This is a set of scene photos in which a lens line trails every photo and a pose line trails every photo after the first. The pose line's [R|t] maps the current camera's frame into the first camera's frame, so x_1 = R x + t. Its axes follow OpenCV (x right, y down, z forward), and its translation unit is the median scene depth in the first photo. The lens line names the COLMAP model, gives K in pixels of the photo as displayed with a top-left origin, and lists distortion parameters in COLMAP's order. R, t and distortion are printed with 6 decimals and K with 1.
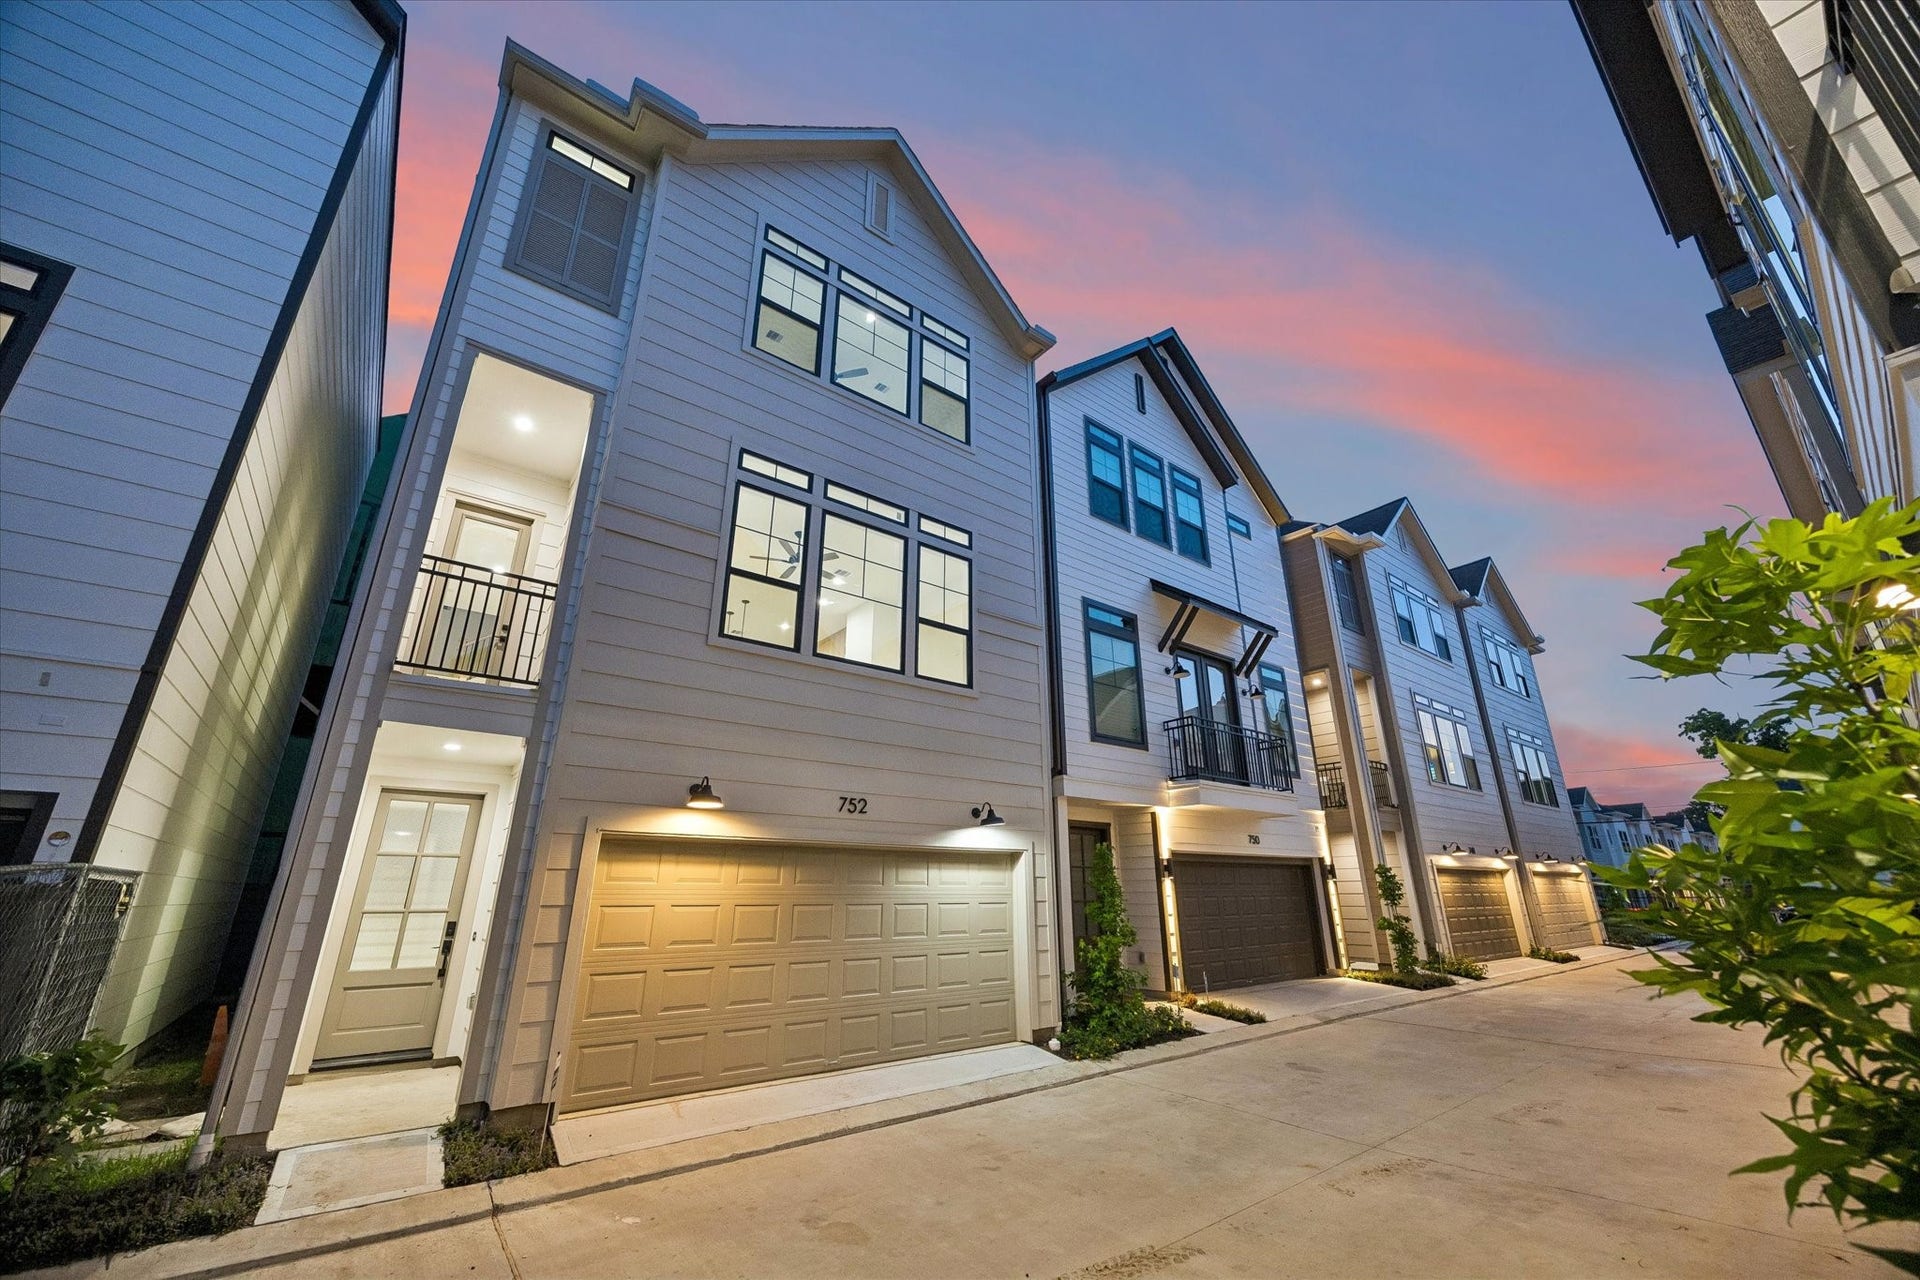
lens RADIAL K [[759.3, 0, 961.6], [0, 759.3, 633.2], [0, 0, 1]] dist [-0.000624, 0.000022]
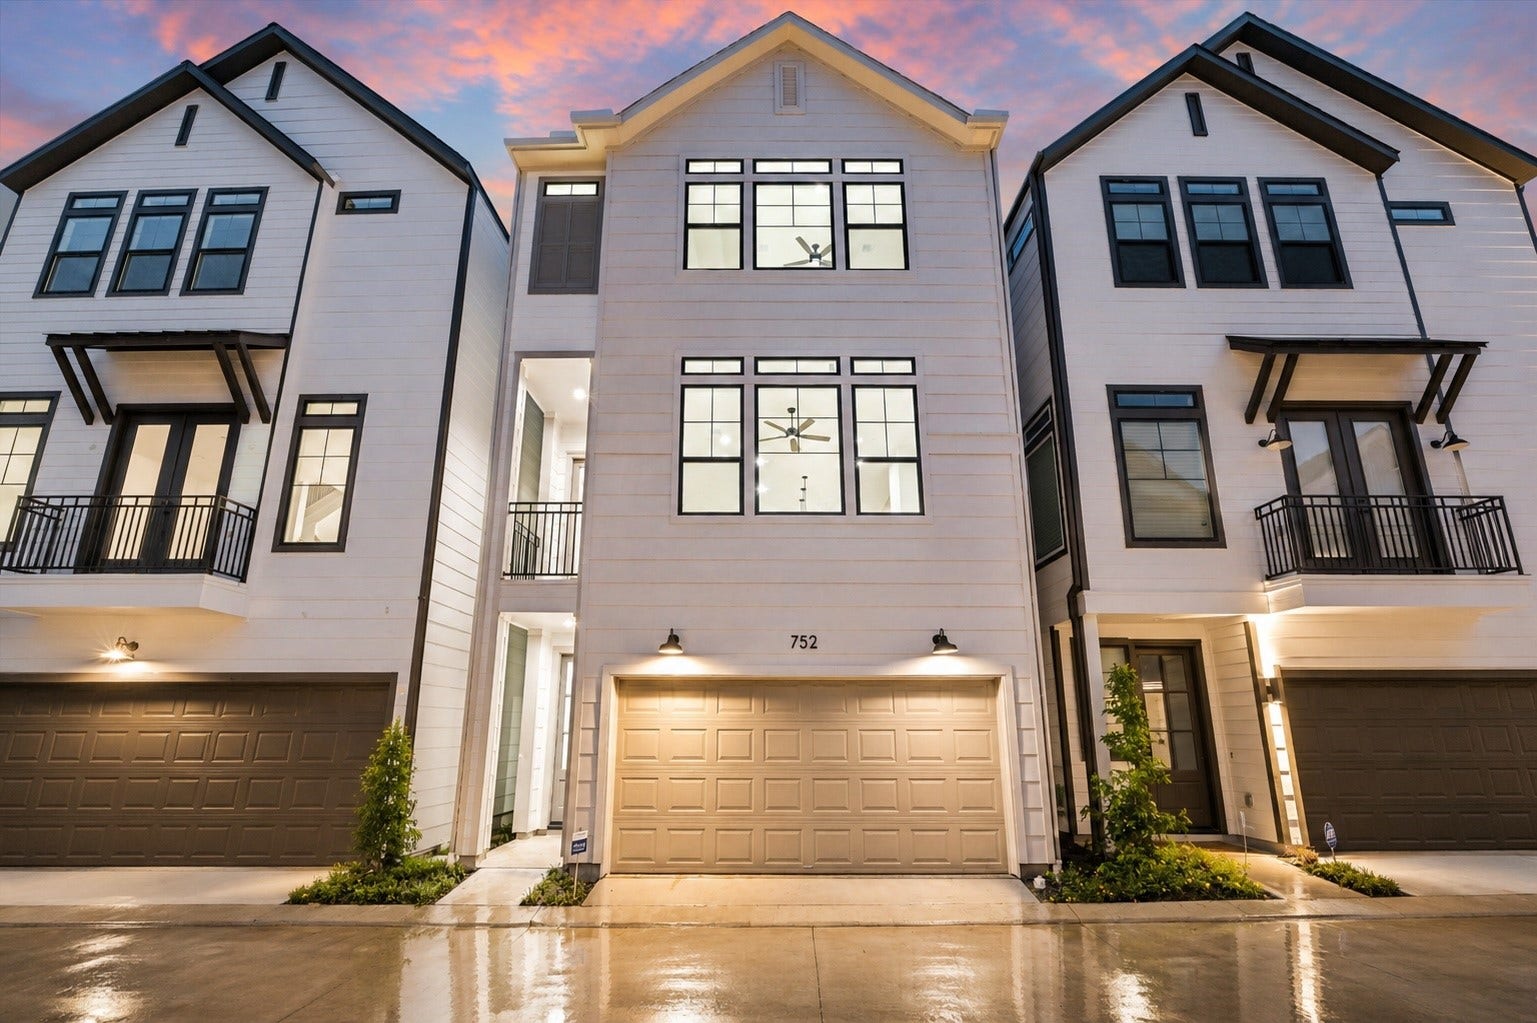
lens RADIAL K [[625.7, 0, 770.0], [0, 625.7, 567.3], [0, 0, 1]] dist [-0.008472, 0.000181]
pose [[0.773187, -0.153227, -0.615389, 0.303781], [0.201200, 0.979510, 0.008901, 0.080901], [0.601416, -0.130699, 0.788173, 0.214177]]
